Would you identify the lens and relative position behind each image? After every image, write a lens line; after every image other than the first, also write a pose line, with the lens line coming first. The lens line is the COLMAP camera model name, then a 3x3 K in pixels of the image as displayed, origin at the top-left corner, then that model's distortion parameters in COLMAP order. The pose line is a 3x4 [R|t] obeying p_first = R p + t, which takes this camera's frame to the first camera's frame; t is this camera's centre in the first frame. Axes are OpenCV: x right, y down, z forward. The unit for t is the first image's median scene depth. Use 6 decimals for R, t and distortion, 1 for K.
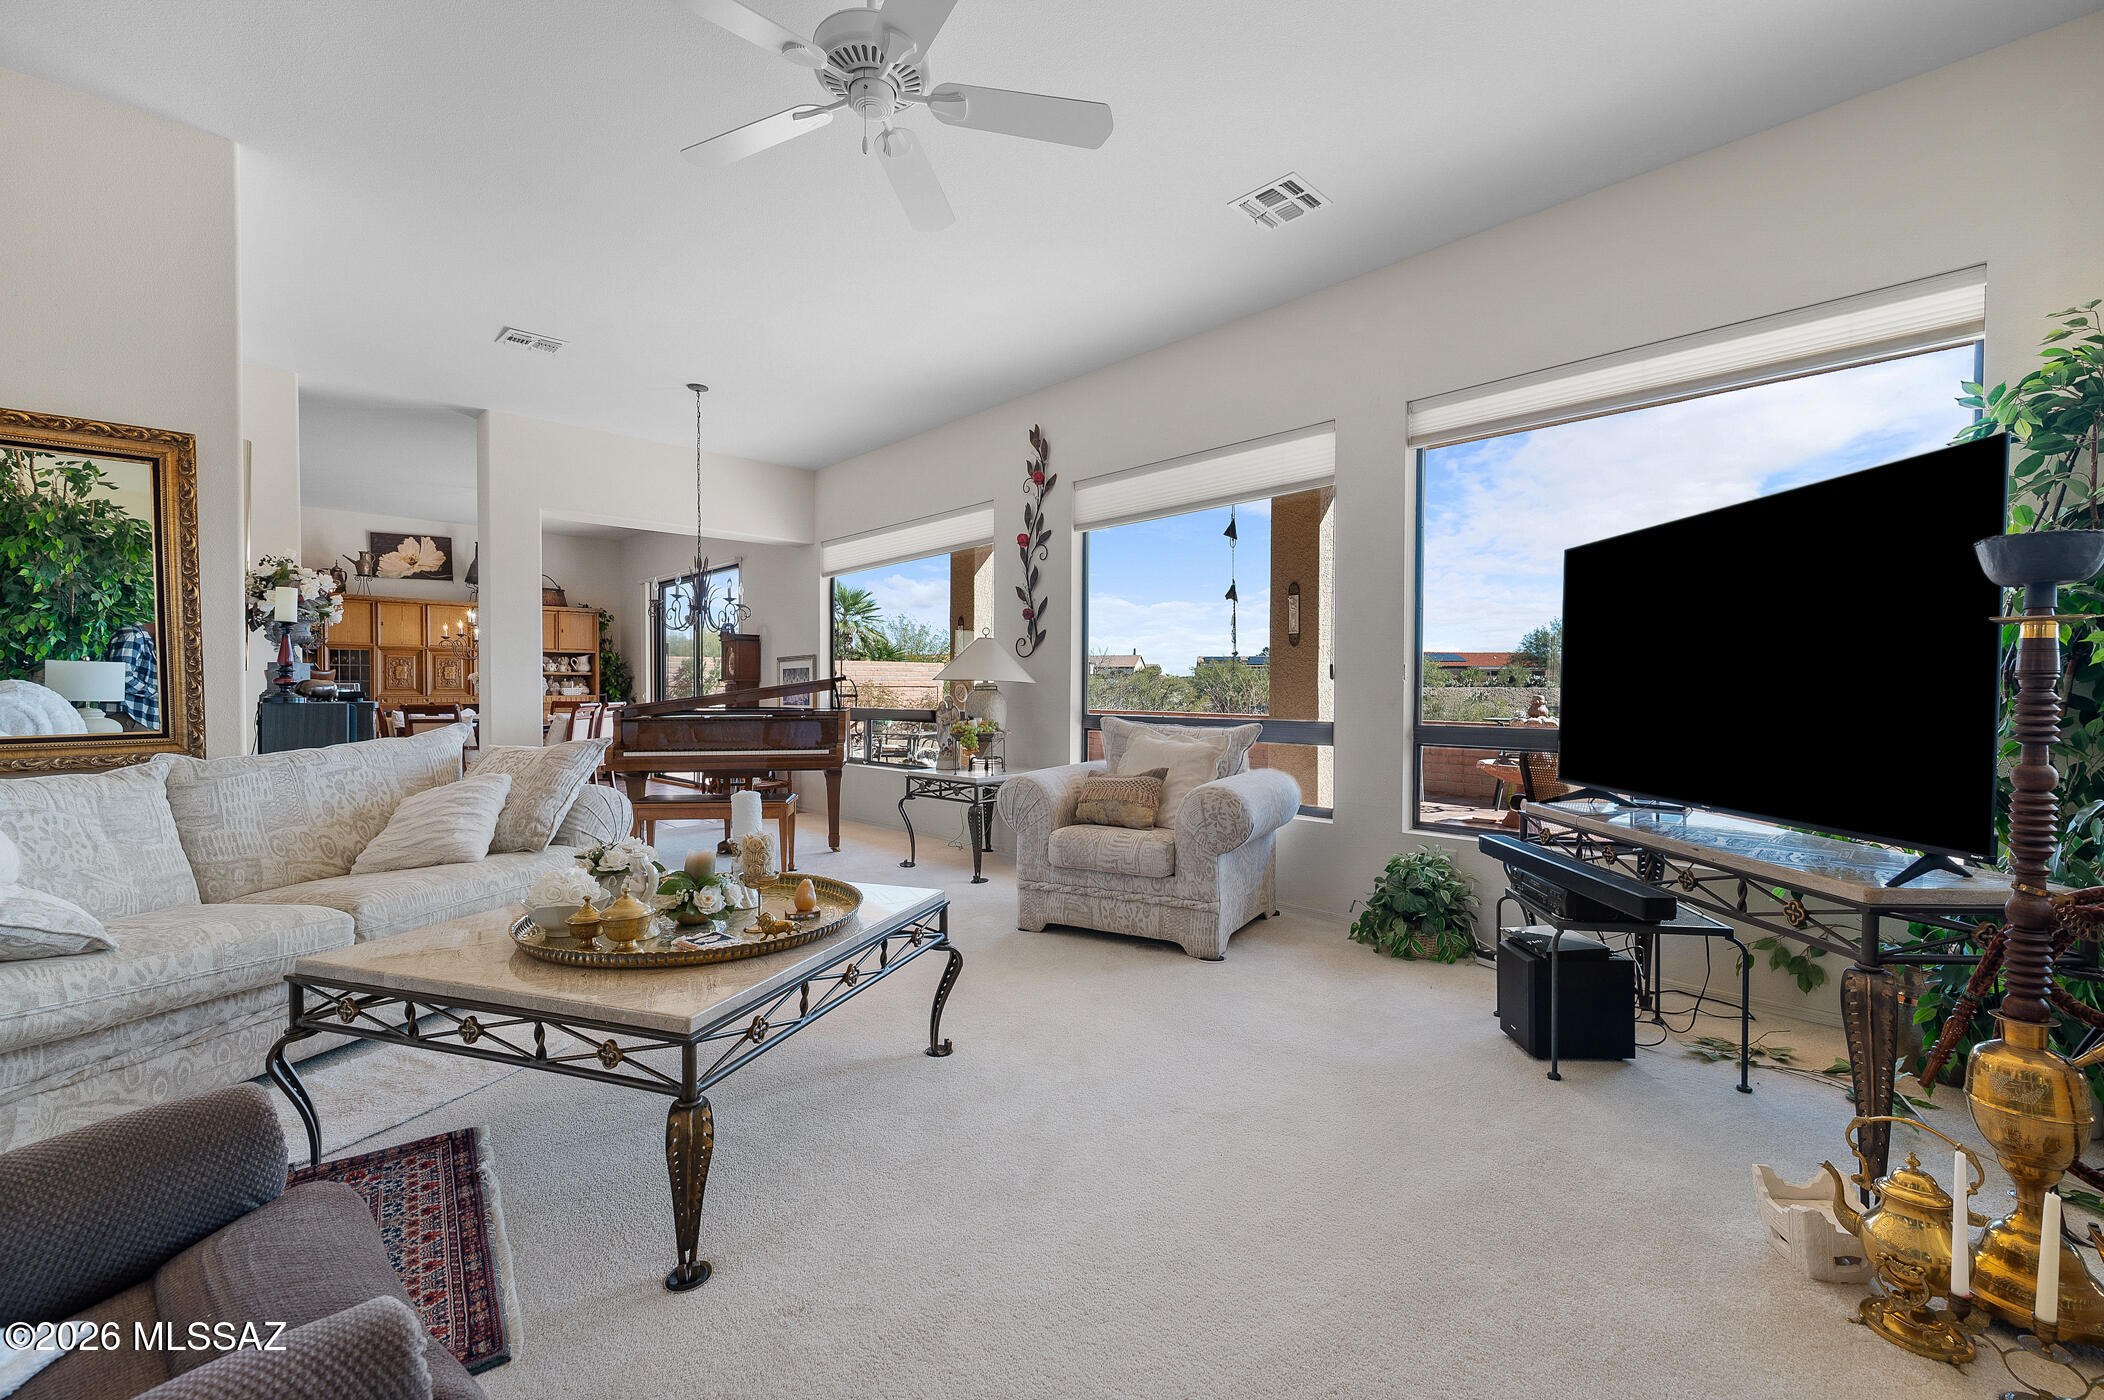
lens RADIAL K [[877.9, 0, 1049.8], [0, 877.9, 701.6], [0, 0, 1]] dist [-0.003551, 0.000683]
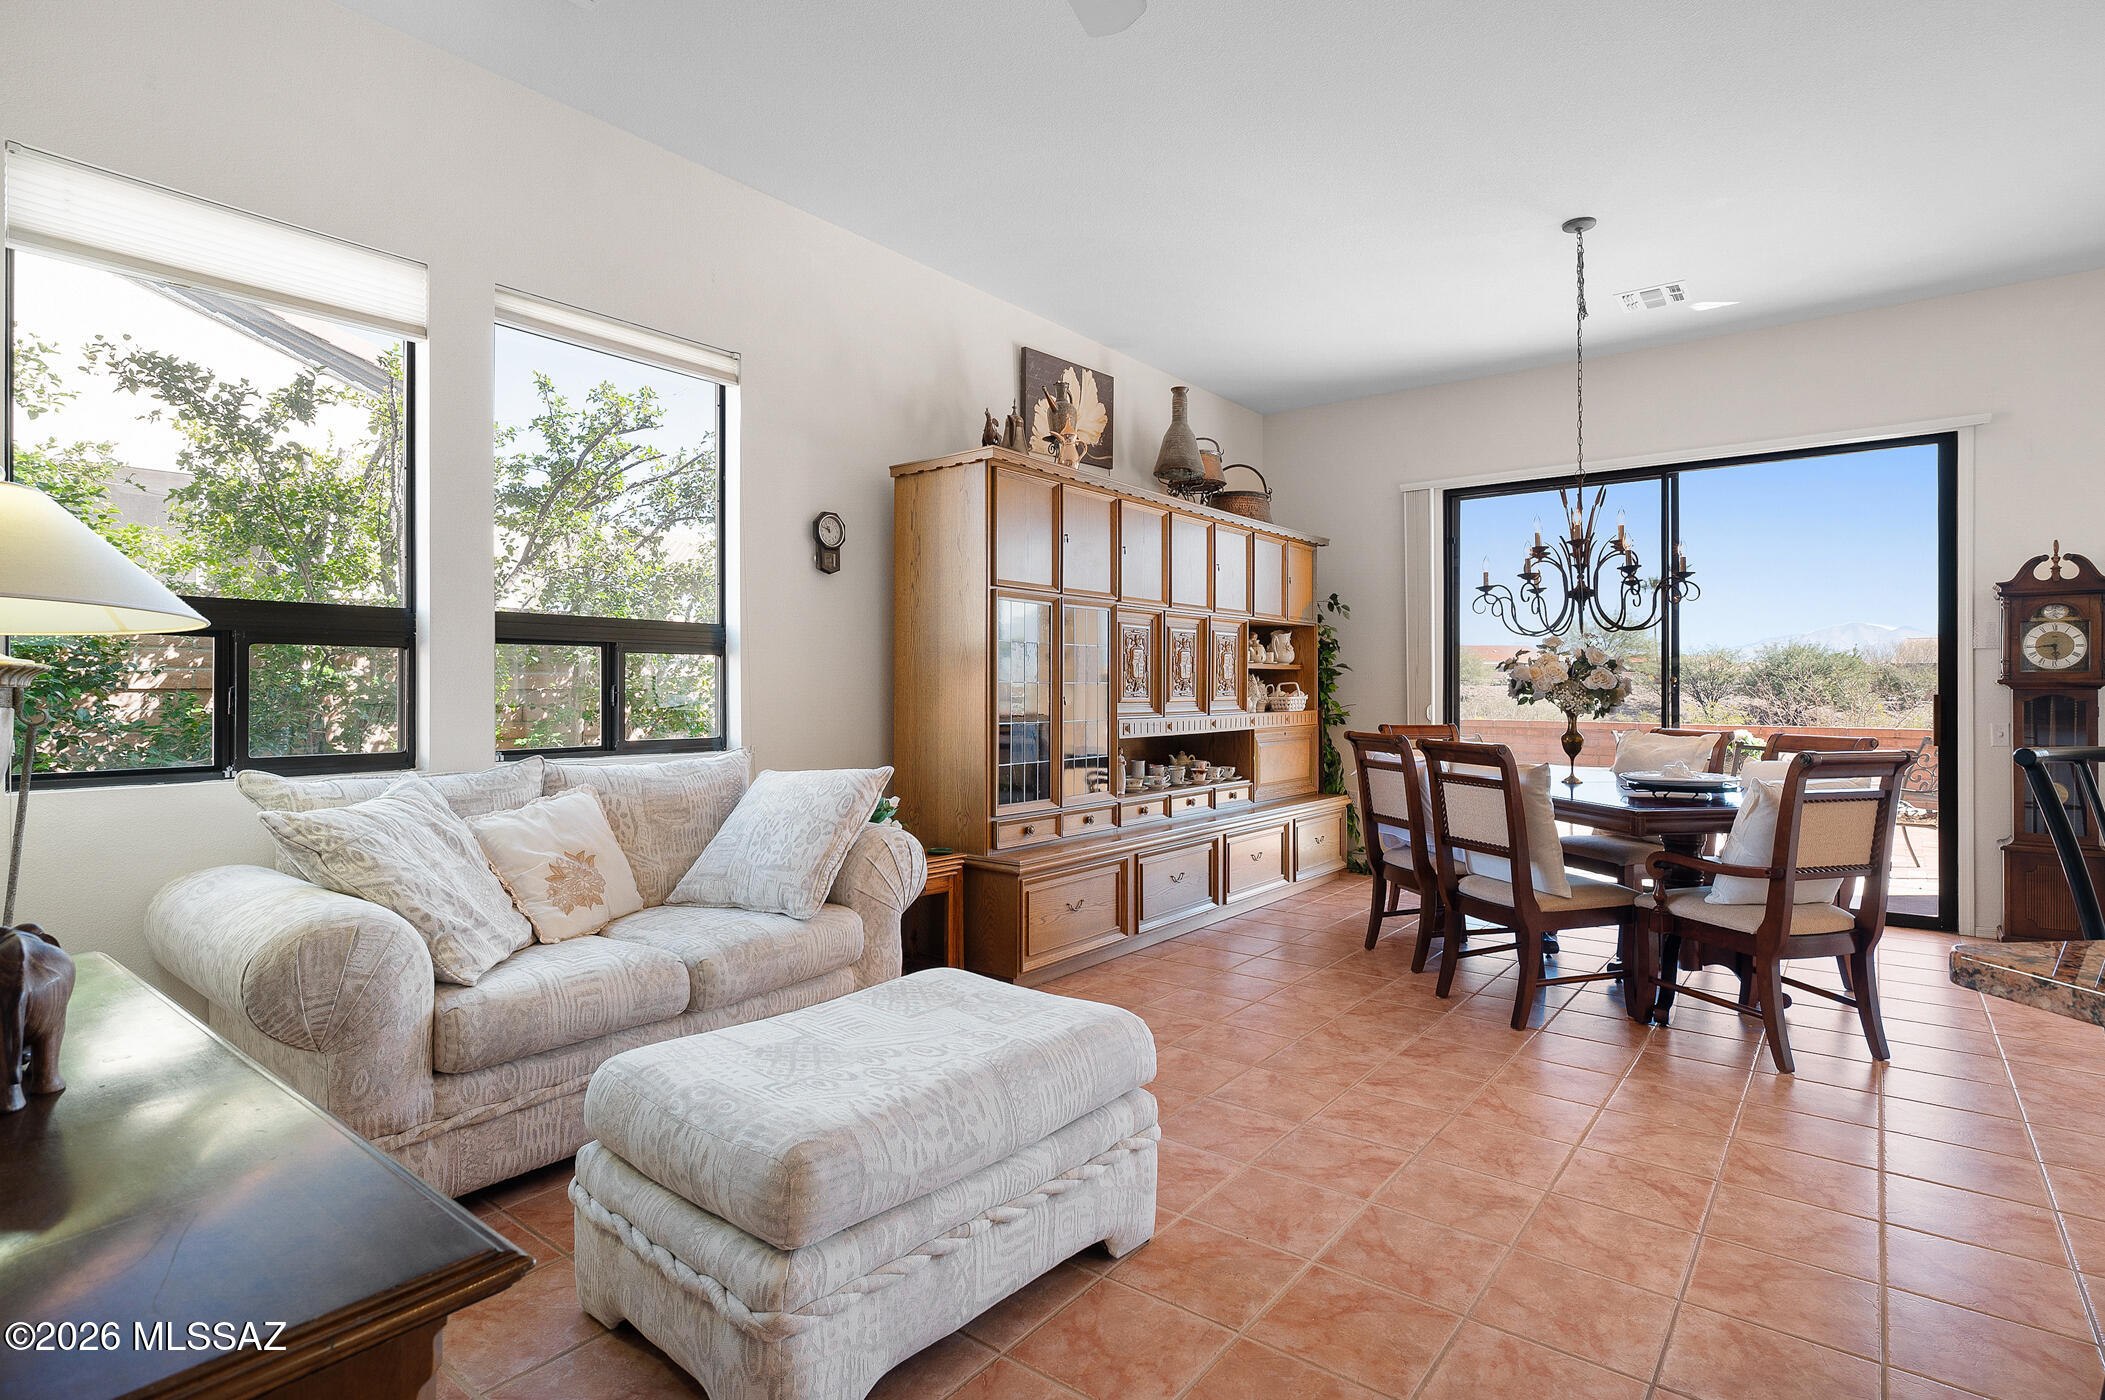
lens RADIAL K [[1044.8, 0, 1062.6], [0, 1044.8, 688.5], [0, 0, 1]] dist [0.000440, 0.001304]
pose [[0.987066, -0.002427, 0.160297, -1.463603], [0.004924, 0.999873, -0.015180, -0.022934], [-0.160240, 0.015773, 0.986952, 0.834115]]
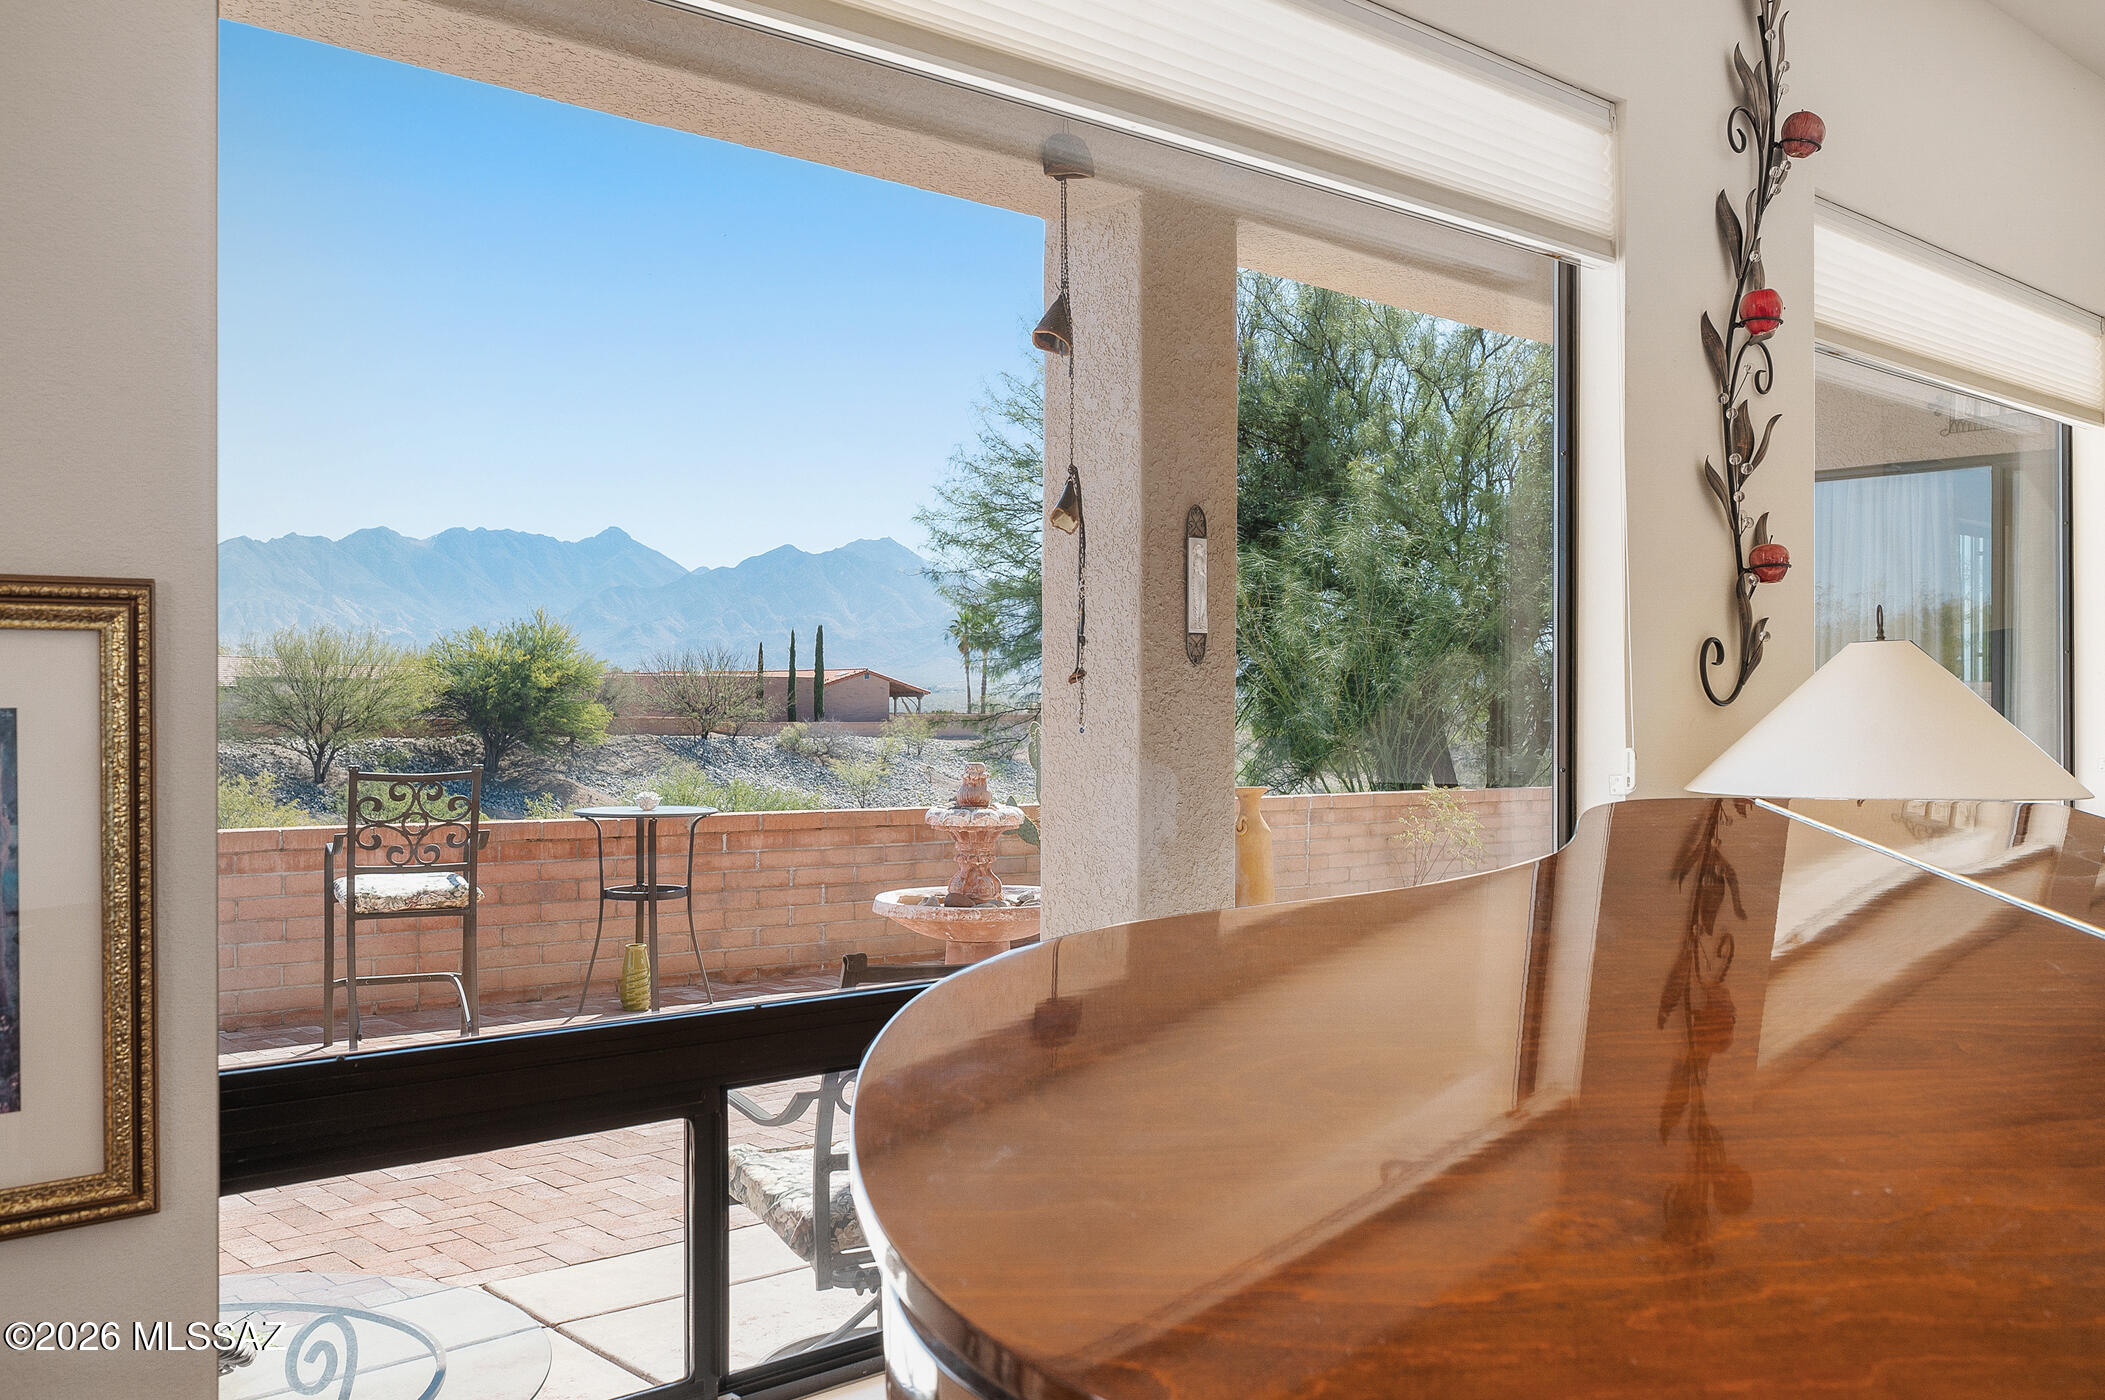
lens RADIAL K [[1805.7, 0, 1053.2], [0, 1805.7, 697.9], [0, 0, 1]] dist [-0.017683, -0.006298]
pose [[0.016465, 0.003199, 0.999859, -0.640949], [0.011542, 0.999928, -0.003389, -0.052102], [-0.999798, 0.011596, 0.016427, 1.217440]]
